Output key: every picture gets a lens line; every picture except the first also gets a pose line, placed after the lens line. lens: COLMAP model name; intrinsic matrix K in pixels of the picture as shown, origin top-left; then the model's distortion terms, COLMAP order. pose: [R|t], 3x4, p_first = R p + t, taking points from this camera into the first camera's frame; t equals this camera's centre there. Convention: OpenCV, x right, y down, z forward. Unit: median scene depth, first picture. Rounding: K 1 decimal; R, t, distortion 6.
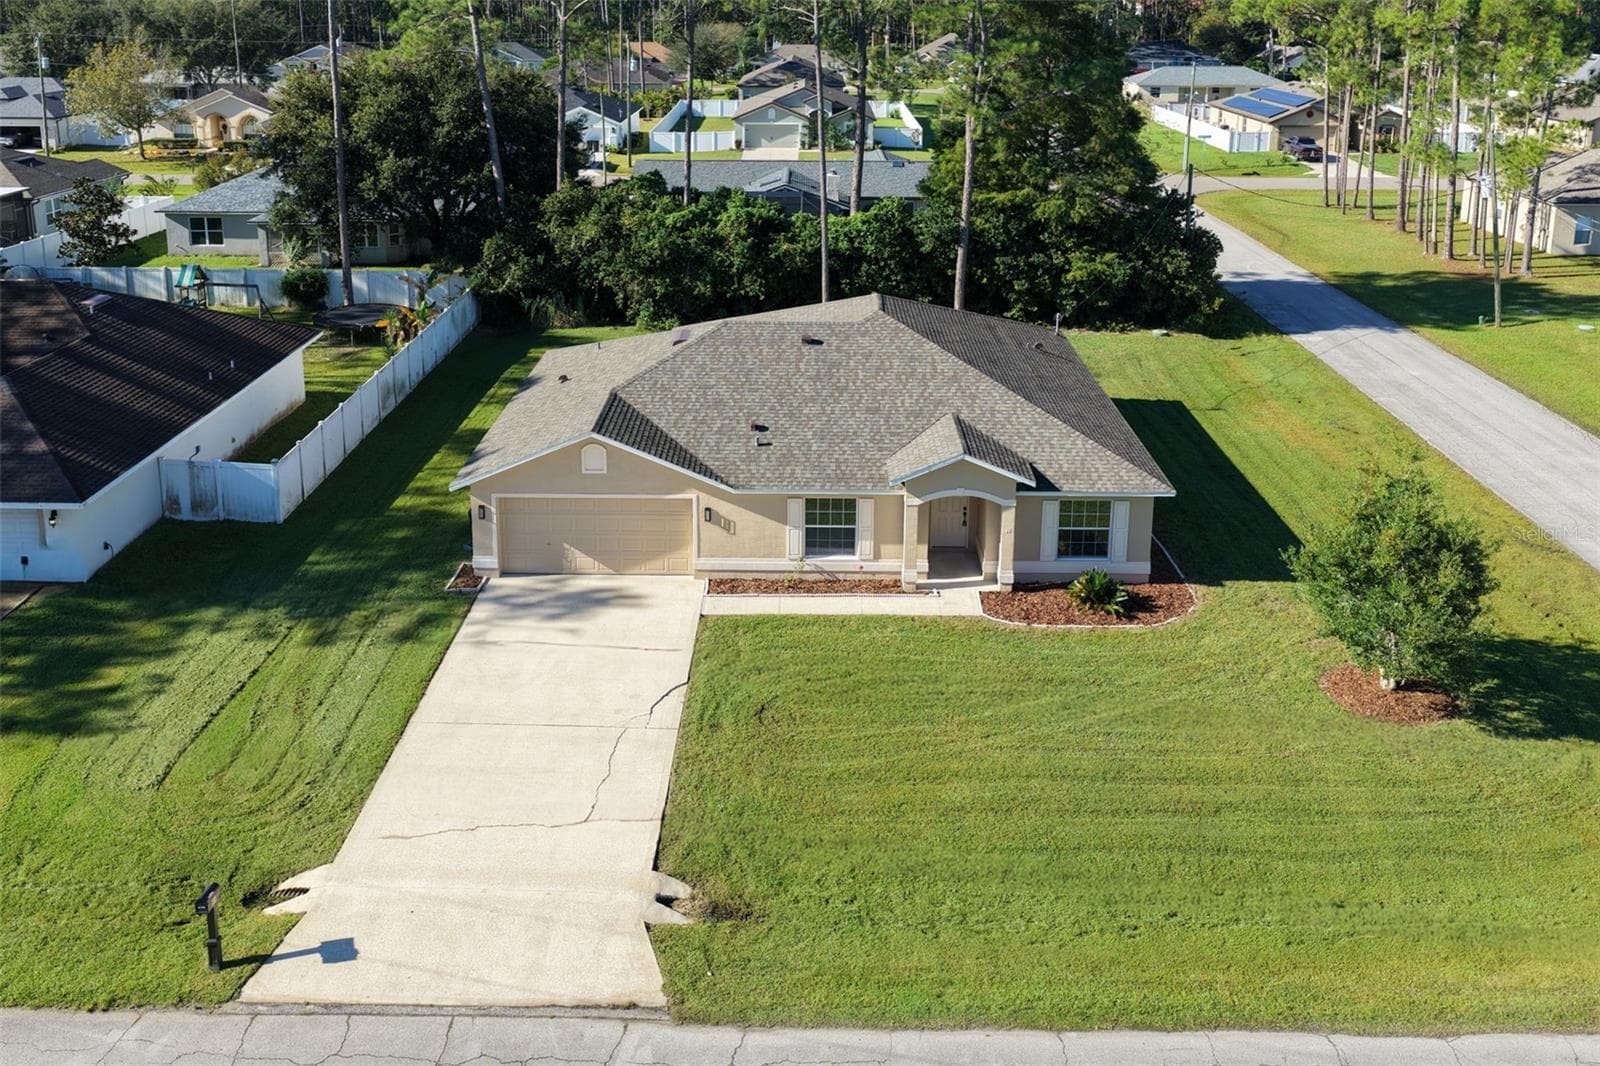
lens RADIAL K [[1389.8, 0, 773.8], [0, 1389.8, 275.4], [0, 0, 1]] dist [-0.002947, 0.004291]
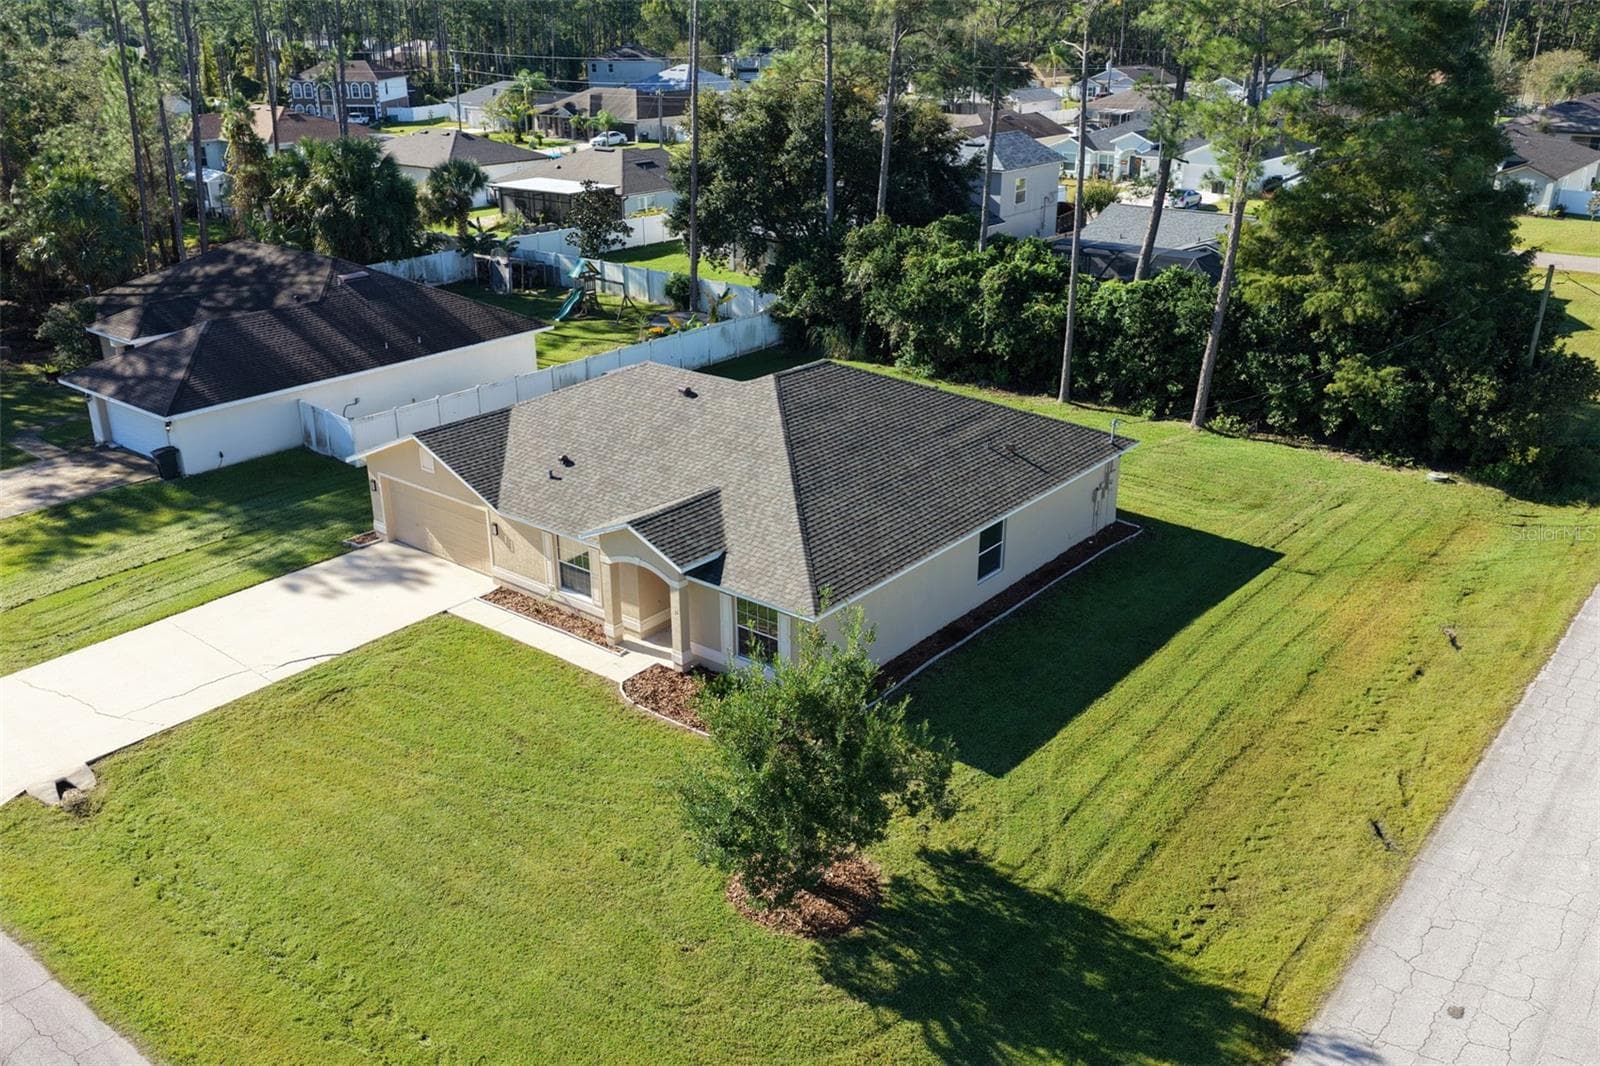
lens RADIAL K [[1325.5, 0, 803.4], [0, 1325.5, 530.4], [0, 0, 1]] dist [-0.005852, 0.011270]
pose [[0.795616, 0.221615, -0.563810, 0.734781], [-0.121789, 0.970196, 0.209491, -0.075184], [0.593433, -0.098009, 0.798894, 0.309119]]
